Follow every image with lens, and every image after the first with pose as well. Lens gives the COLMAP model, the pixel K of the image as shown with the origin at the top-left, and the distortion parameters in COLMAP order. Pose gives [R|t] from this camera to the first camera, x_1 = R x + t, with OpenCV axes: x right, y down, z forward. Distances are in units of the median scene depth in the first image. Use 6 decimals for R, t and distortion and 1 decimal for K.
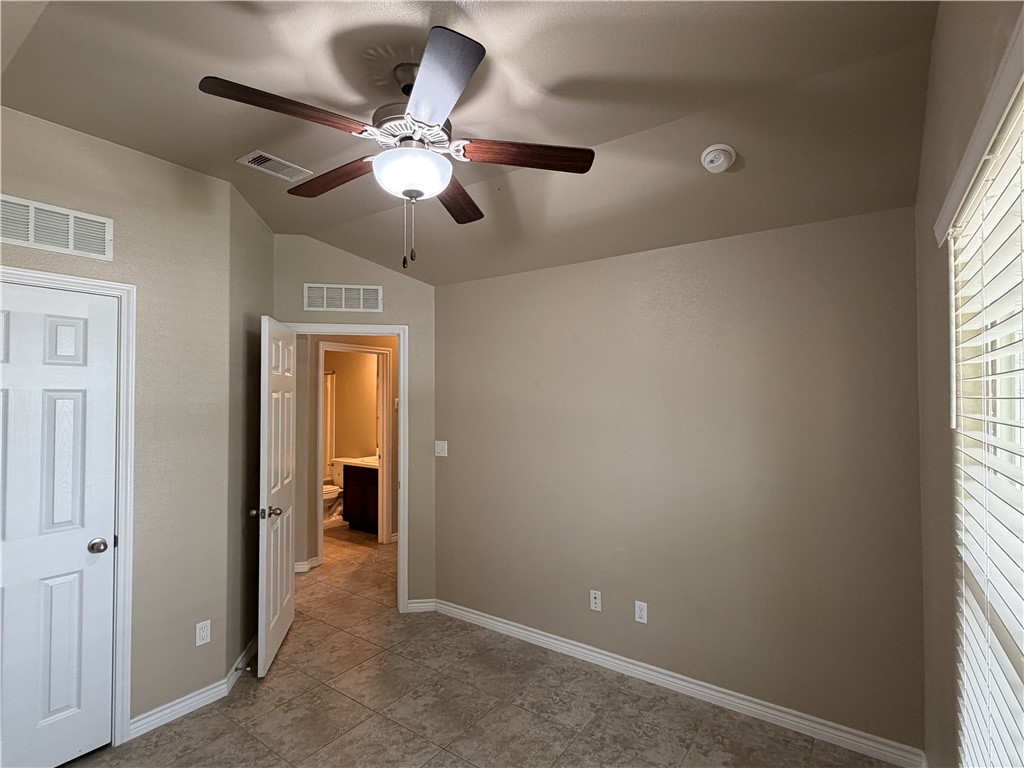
lens RADIAL K [[504.5, 0, 512.4], [0, 504.5, 388.1], [0, 0, 1]] dist [-0.005345, 0.002763]
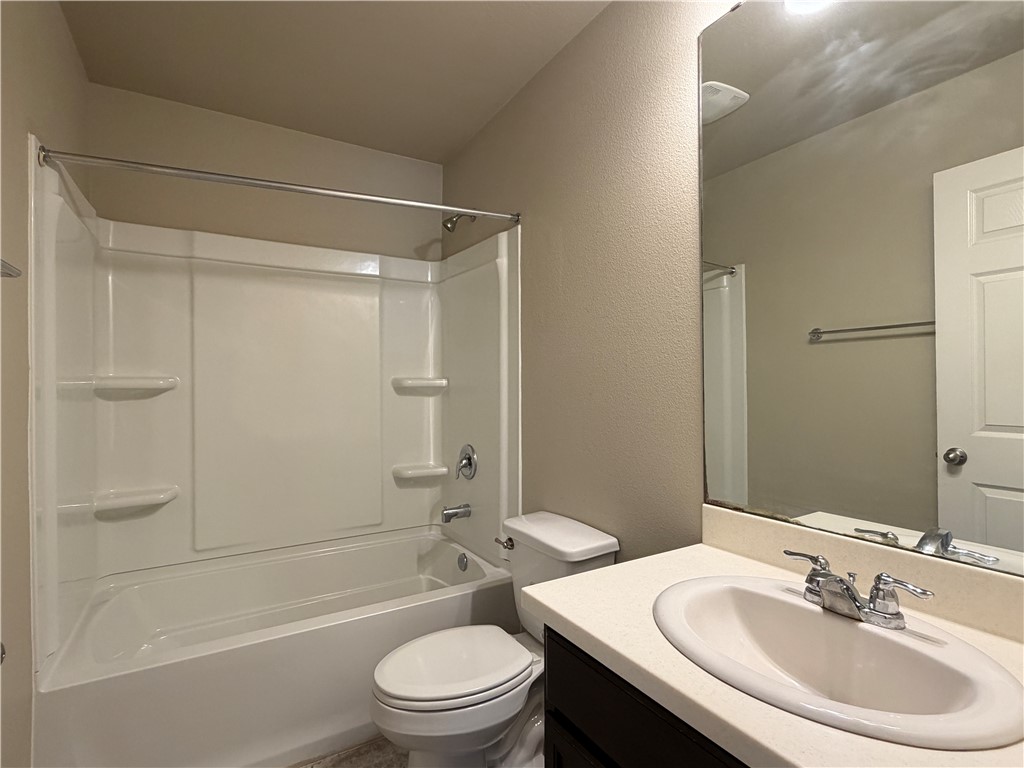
lens RADIAL K [[504.5, 0, 511.4], [0, 504.5, 383.5], [0, 0, 1]] dist [-0.005345, 0.002763]
pose [[0.913590, 0.000232, -0.406636, -0.238440], [0.006663, 0.999857, 0.015539, 0.059087], [0.406582, -0.016905, 0.913458, 0.730525]]
